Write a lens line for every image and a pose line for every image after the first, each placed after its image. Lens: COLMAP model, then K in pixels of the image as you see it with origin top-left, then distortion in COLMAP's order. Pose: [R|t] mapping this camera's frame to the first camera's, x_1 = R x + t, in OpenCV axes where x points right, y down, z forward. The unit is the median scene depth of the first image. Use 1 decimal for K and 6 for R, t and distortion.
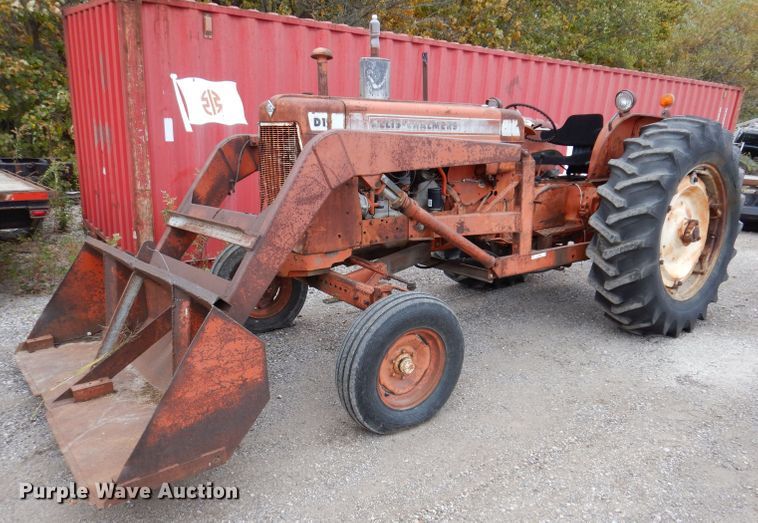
lens RADIAL K [[579.9, 0, 401.3], [0, 579.9, 262.4], [0, 0, 1]] dist [0.041724, -0.000503]
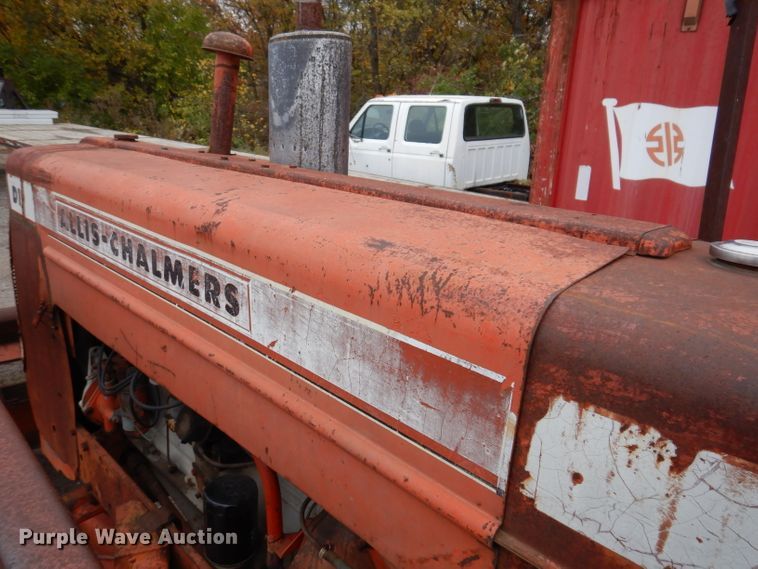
lens RADIAL K [[541.4, 0, 379.0], [0, 541.4, 284.5], [0, 0, 1]] dist [0.015305, -0.009226]
pose [[0.127696, 0.286993, -0.949383, 0.201040], [-0.277159, 0.929411, 0.243677, -0.210673], [0.952301, 0.232014, 0.198225, 0.698986]]
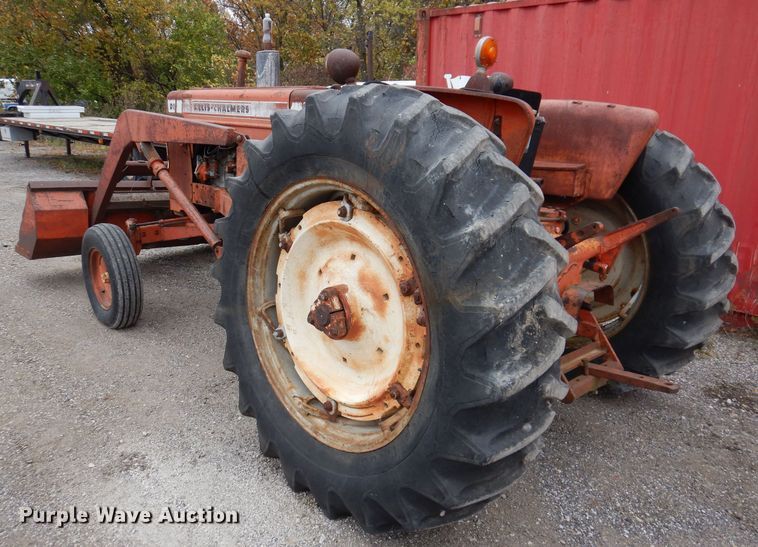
lens RADIAL K [[629.9, 0, 379.0], [0, 629.9, 273.5], [0, 0, 1]] dist [-0.011883, -0.007612]
pose [[0.105218, 0.231986, -0.967012, 0.862458], [-0.254091, 0.946403, 0.199396, -0.166560], [0.961440, 0.224729, 0.158524, 0.768622]]
